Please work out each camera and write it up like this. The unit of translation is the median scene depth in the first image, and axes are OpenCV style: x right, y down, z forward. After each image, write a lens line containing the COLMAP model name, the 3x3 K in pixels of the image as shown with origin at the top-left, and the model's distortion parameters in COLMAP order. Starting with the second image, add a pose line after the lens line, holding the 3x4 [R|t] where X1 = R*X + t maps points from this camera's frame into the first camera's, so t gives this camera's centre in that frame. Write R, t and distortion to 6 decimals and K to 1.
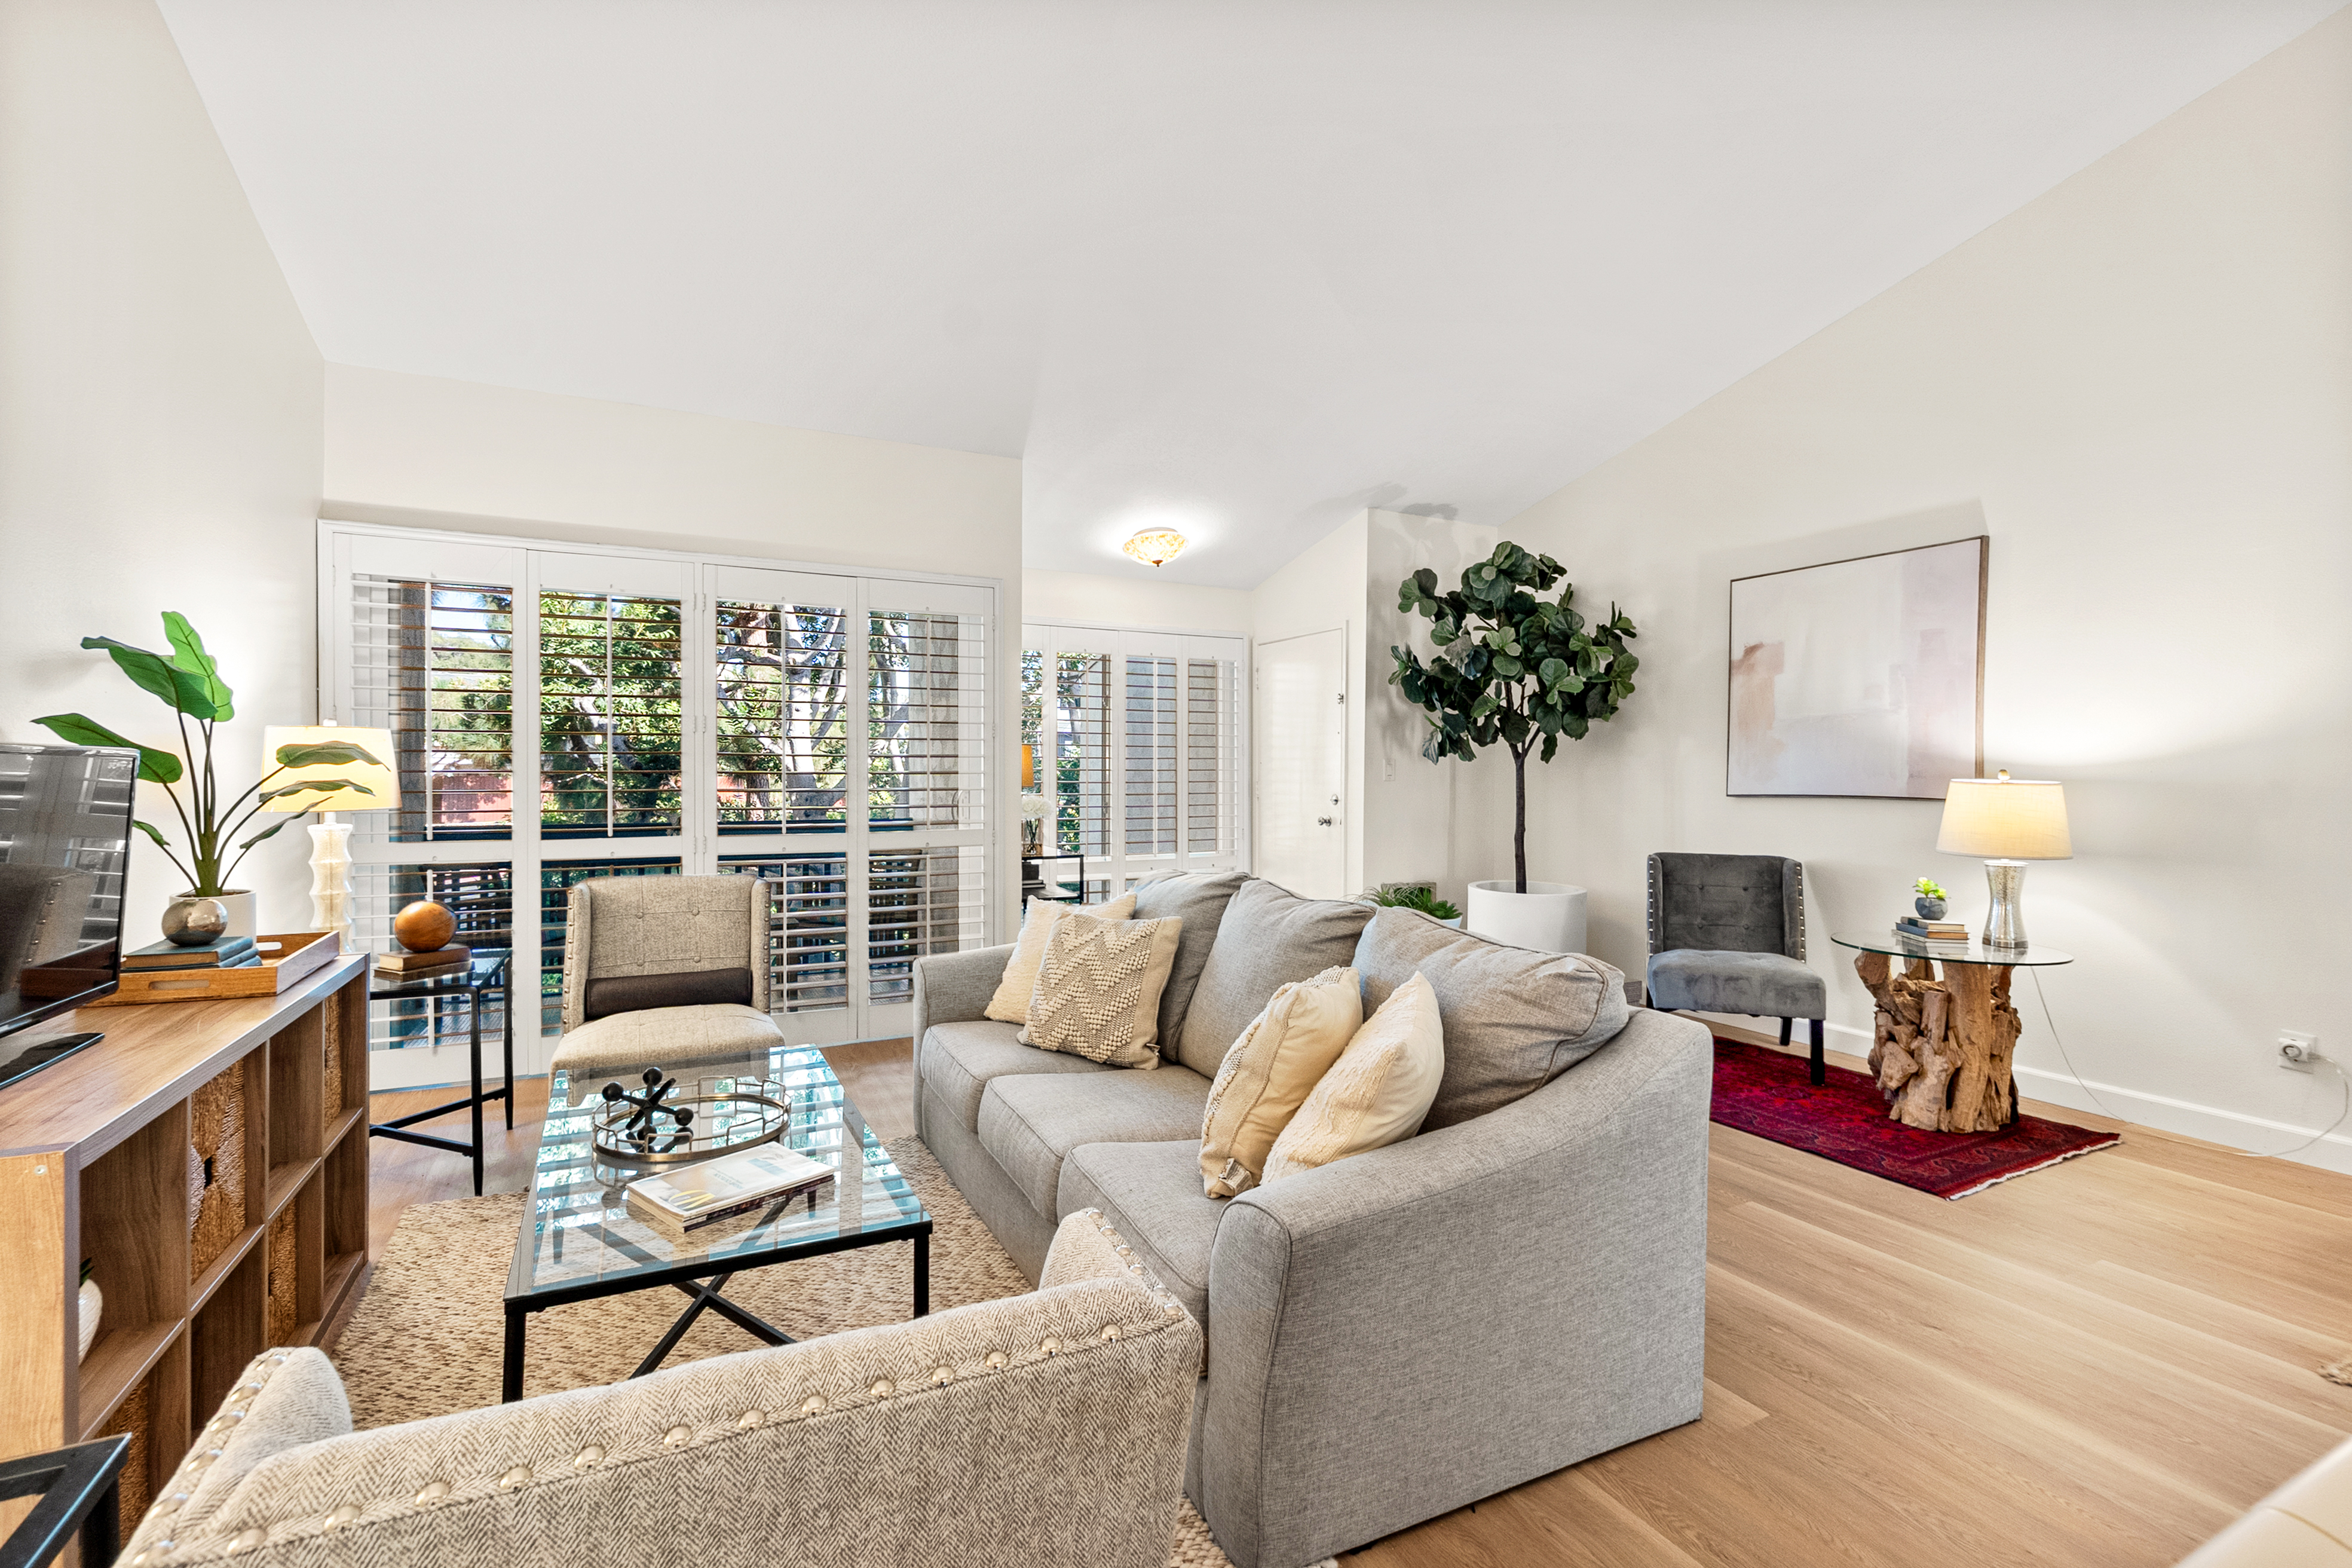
lens RADIAL K [[1020.4, 0, 1161.1], [0, 1020.4, 775.8], [0, 0, 1]] dist [-0.002562, 0.000412]
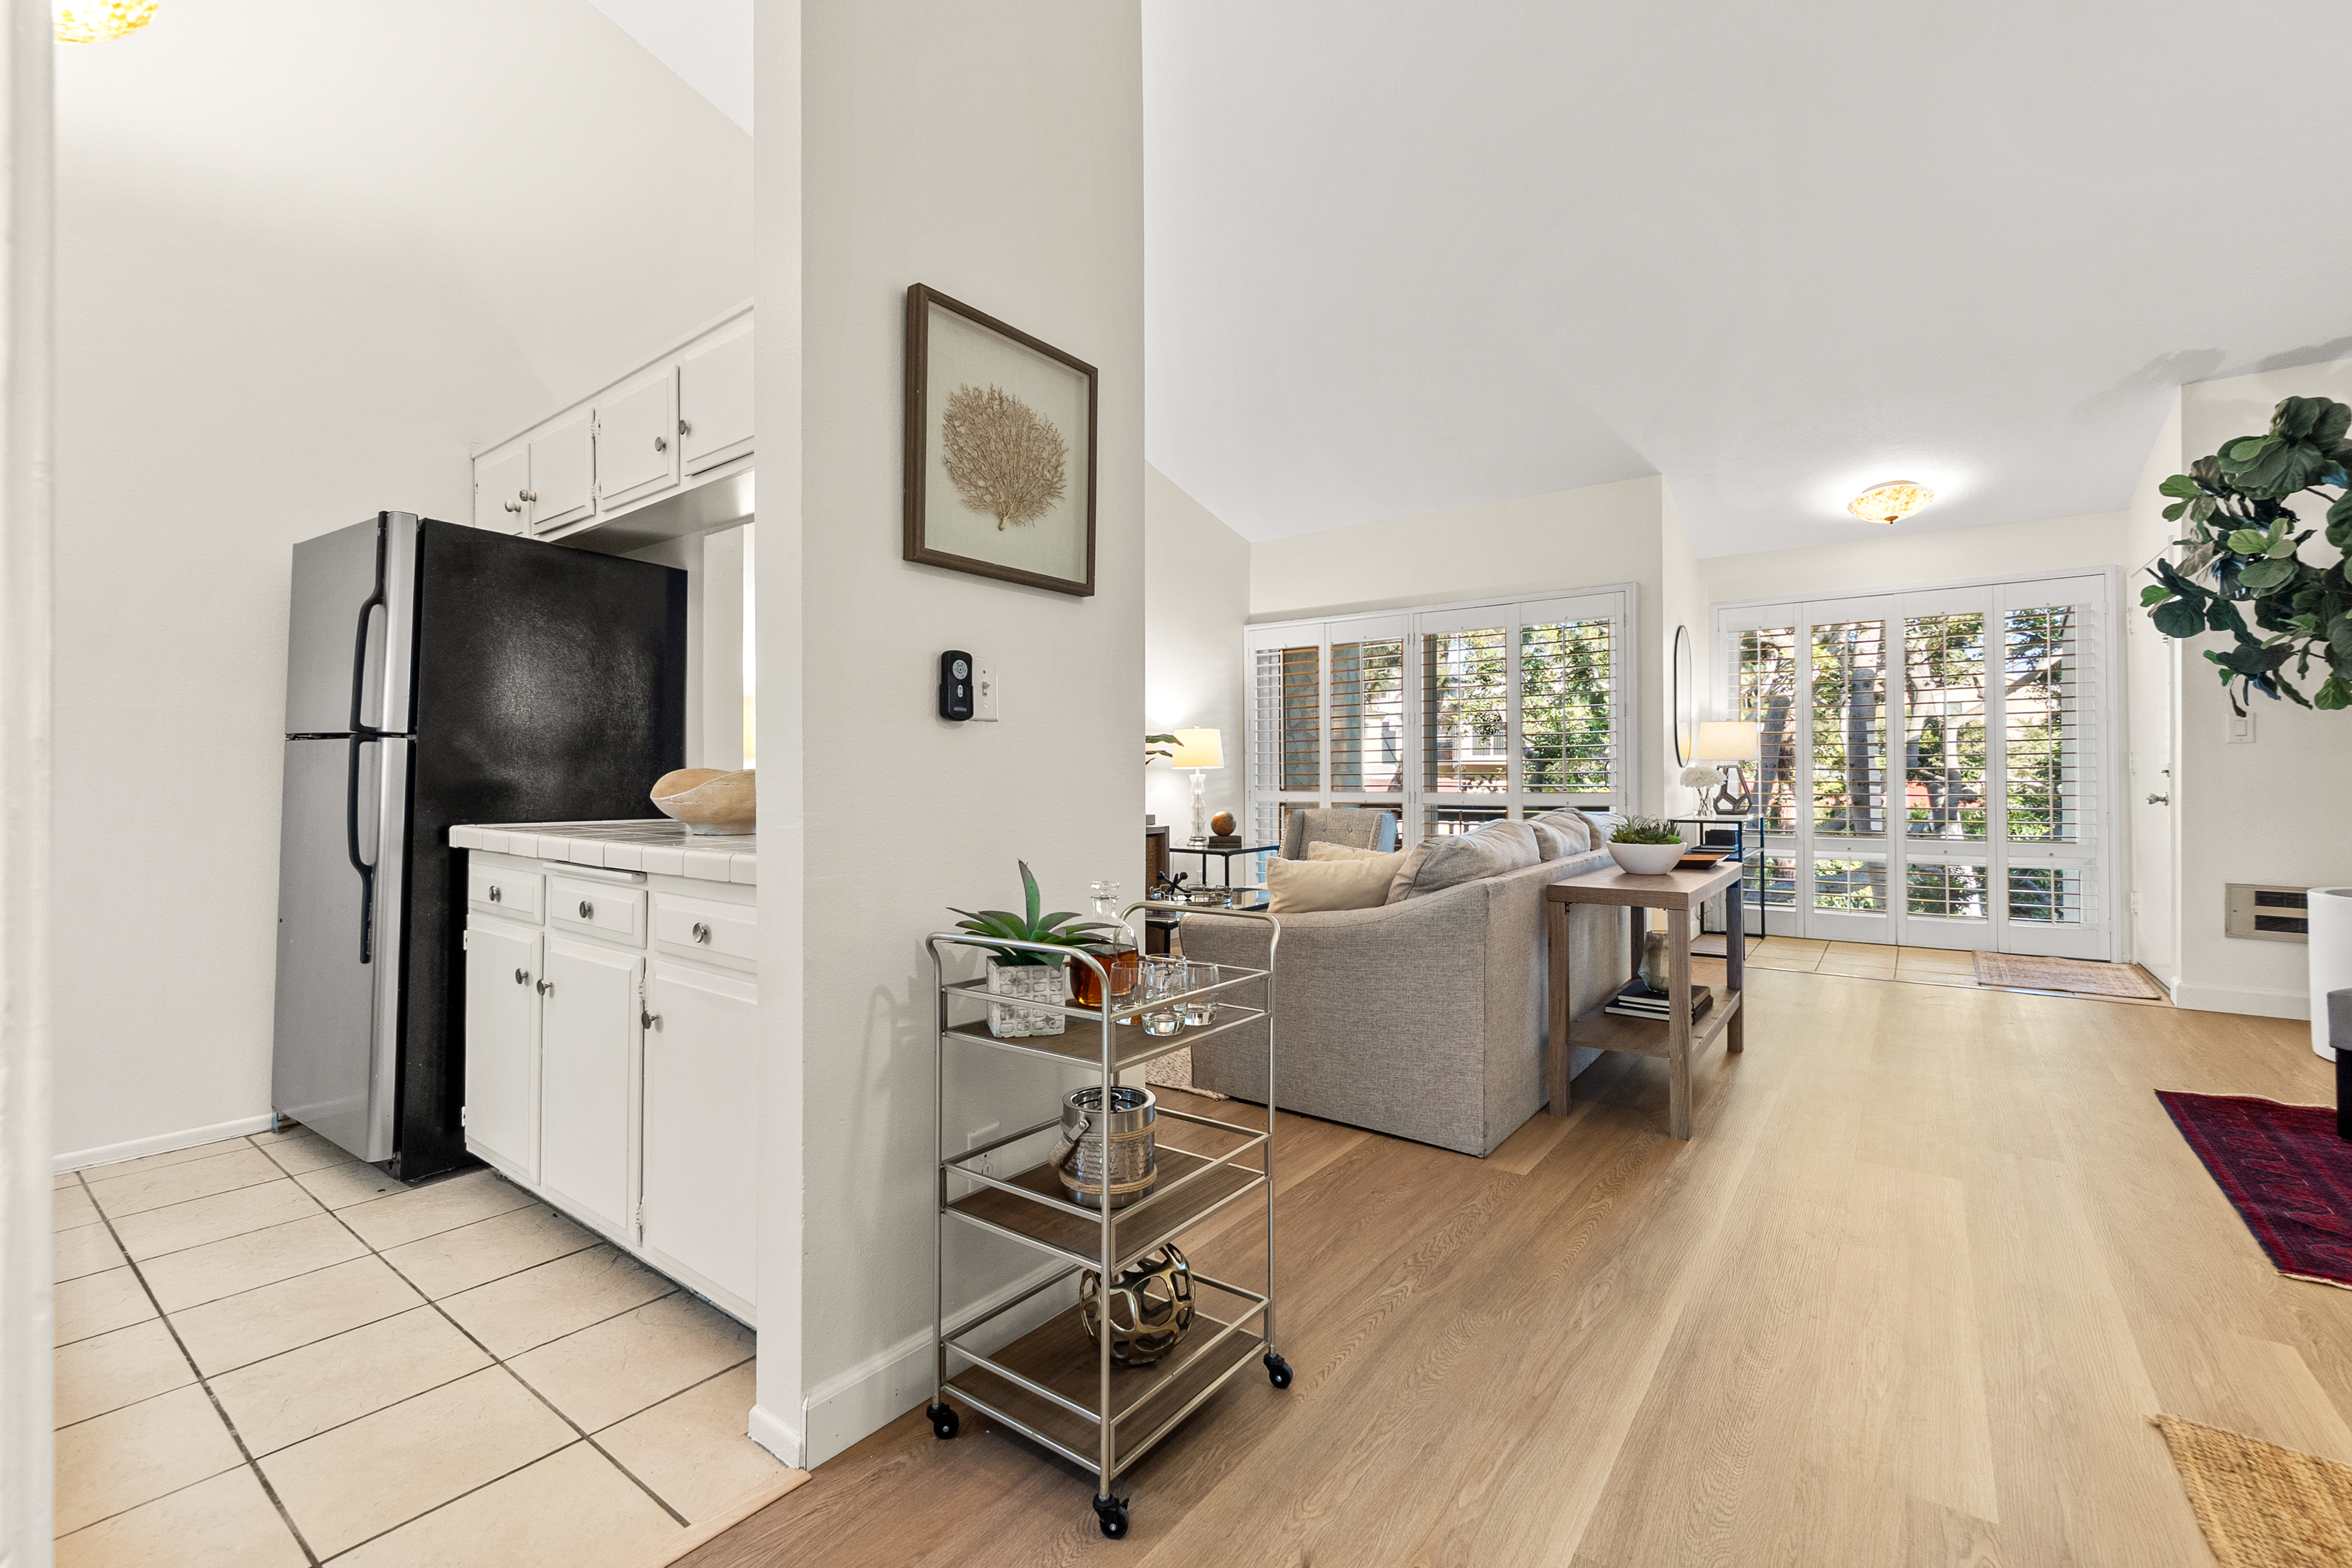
lens RADIAL K [[1021.8, 0, 1162.9], [0, 1021.8, 768.3], [0, 0, 1]] dist [0.000693, 0.001403]
pose [[0.450578, -0.014053, -0.892626, 0.772012], [0.000180, 0.999878, -0.015651, 0.049706], [0.892737, 0.006891, 0.450526, -0.026071]]
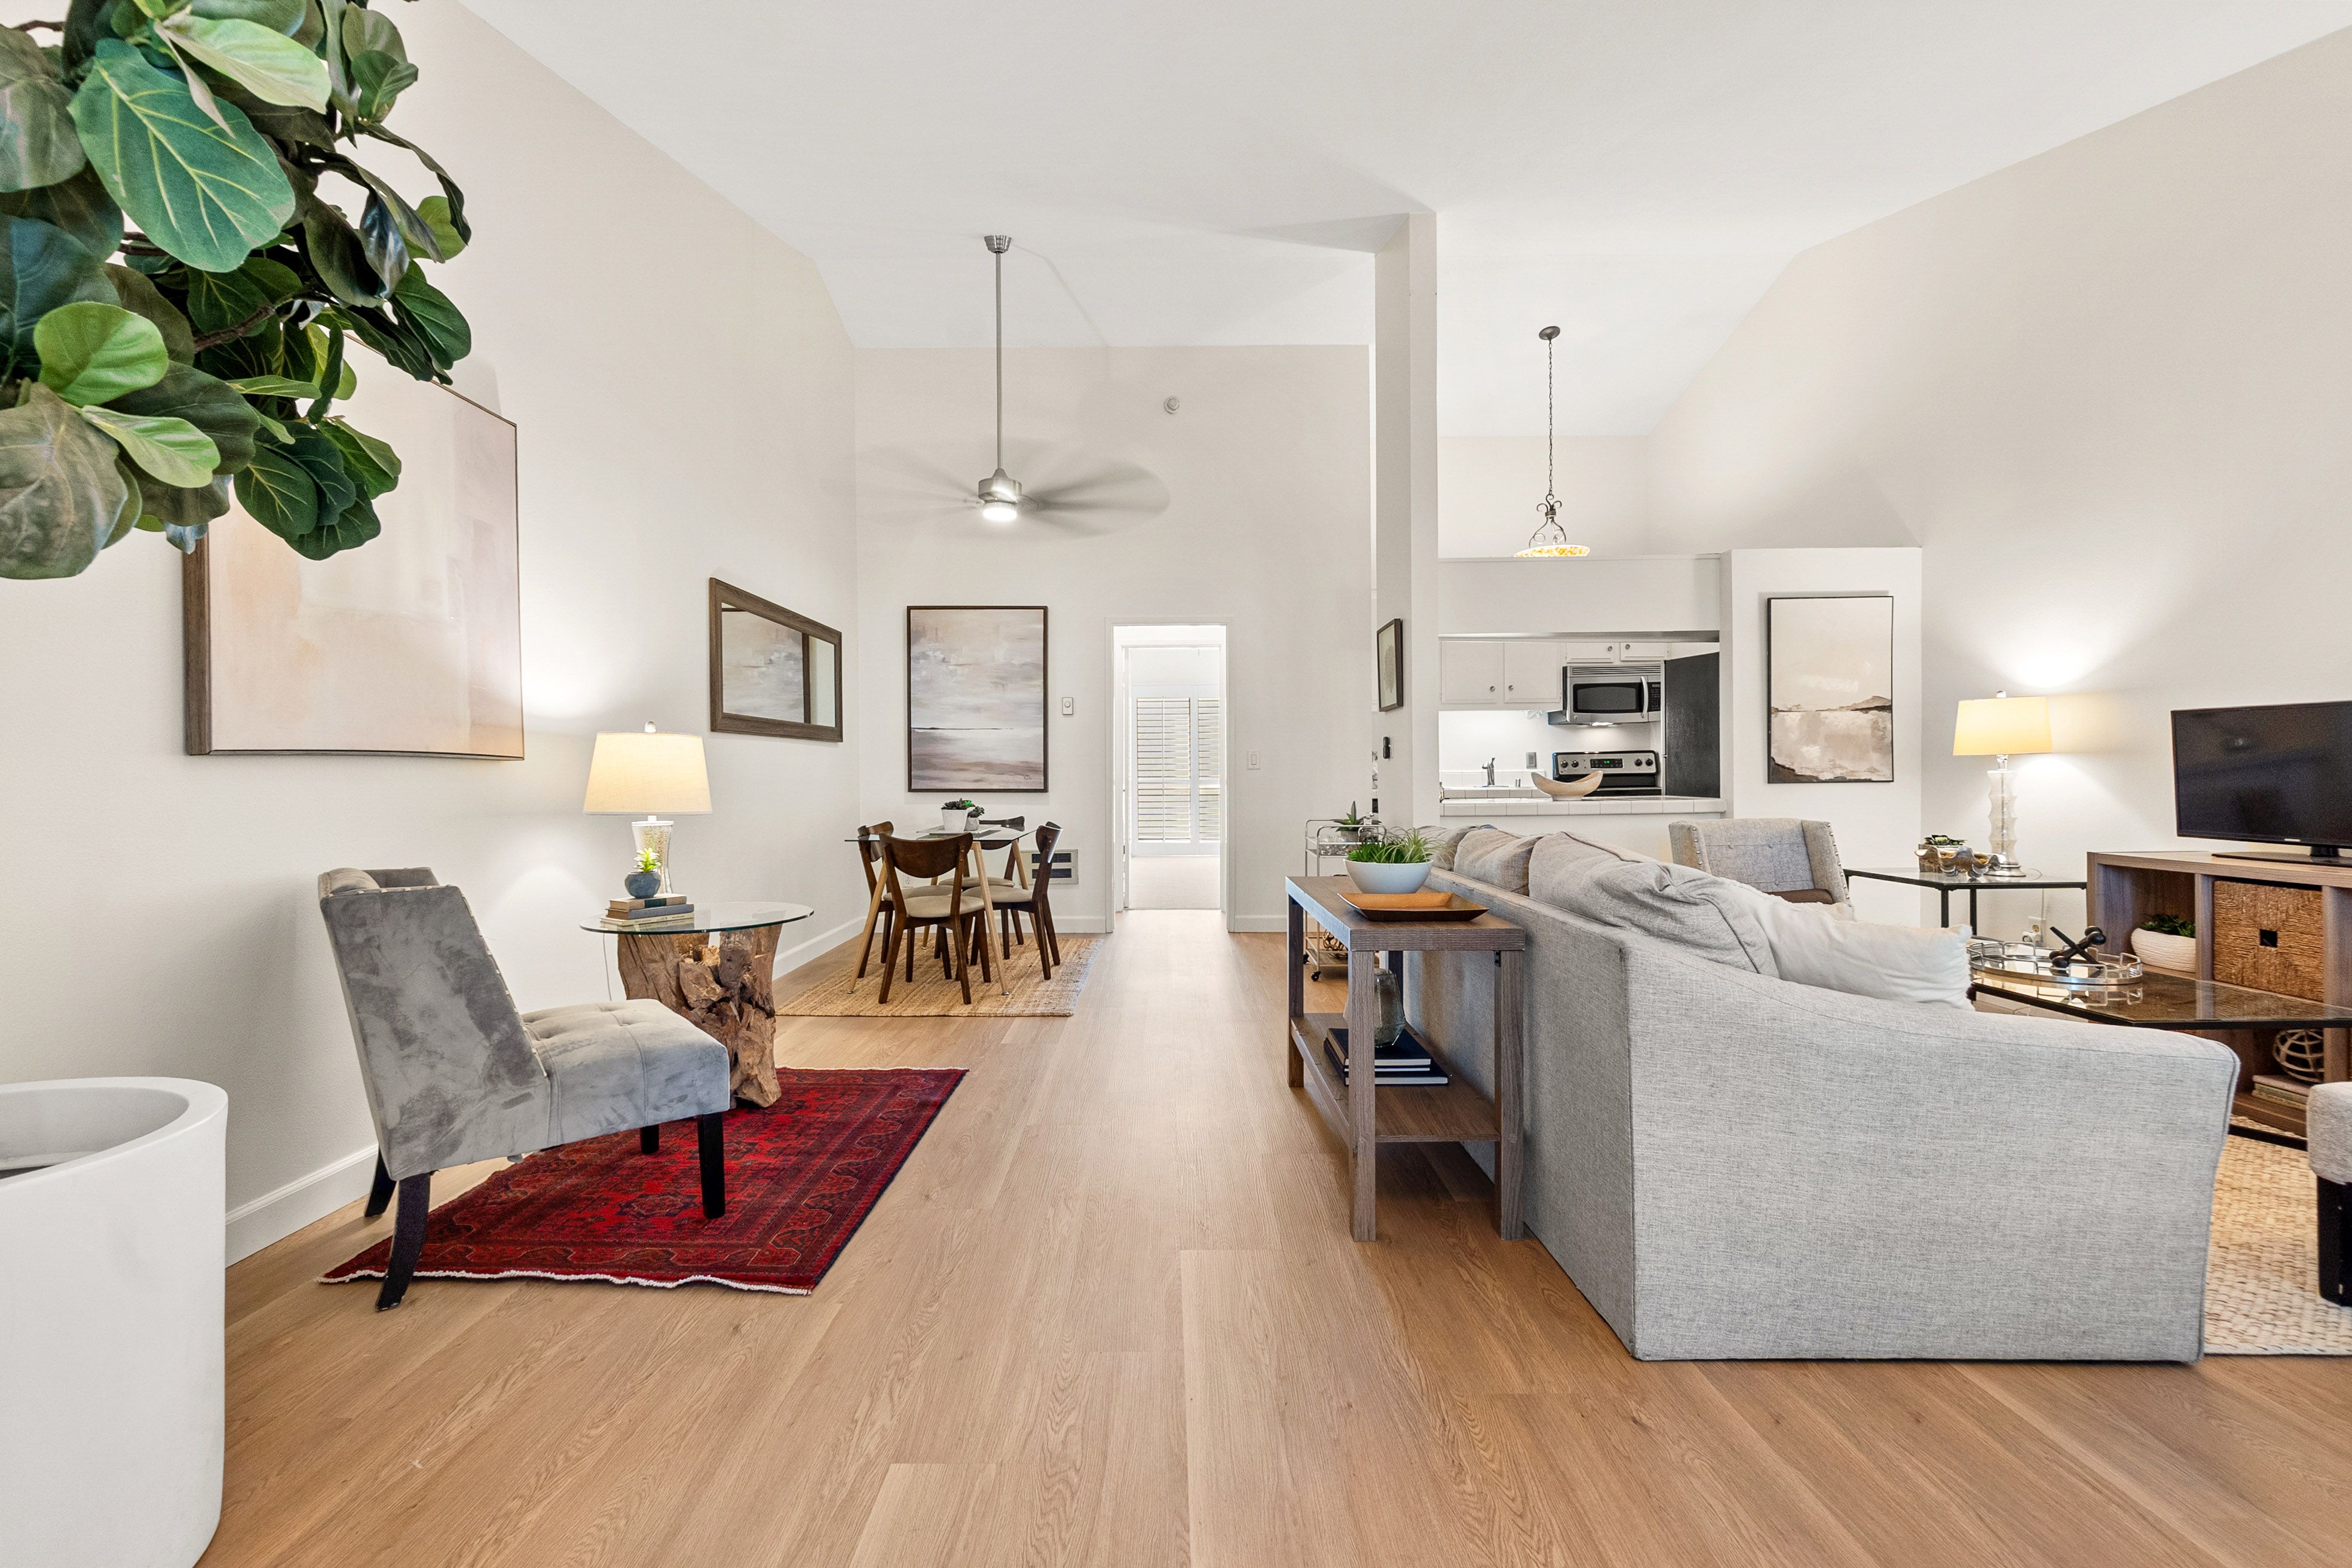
lens RADIAL K [[1012.2, 0, 1167.5], [0, 1012.2, 782.8], [0, 0, 1]] dist [-0.002324, 0.001125]
pose [[-0.894794, -0.004431, 0.446457, 0.000289], [0.003052, 0.999867, 0.016040, 0.031635], [-0.446468, 0.015715, -0.894662, 1.441360]]
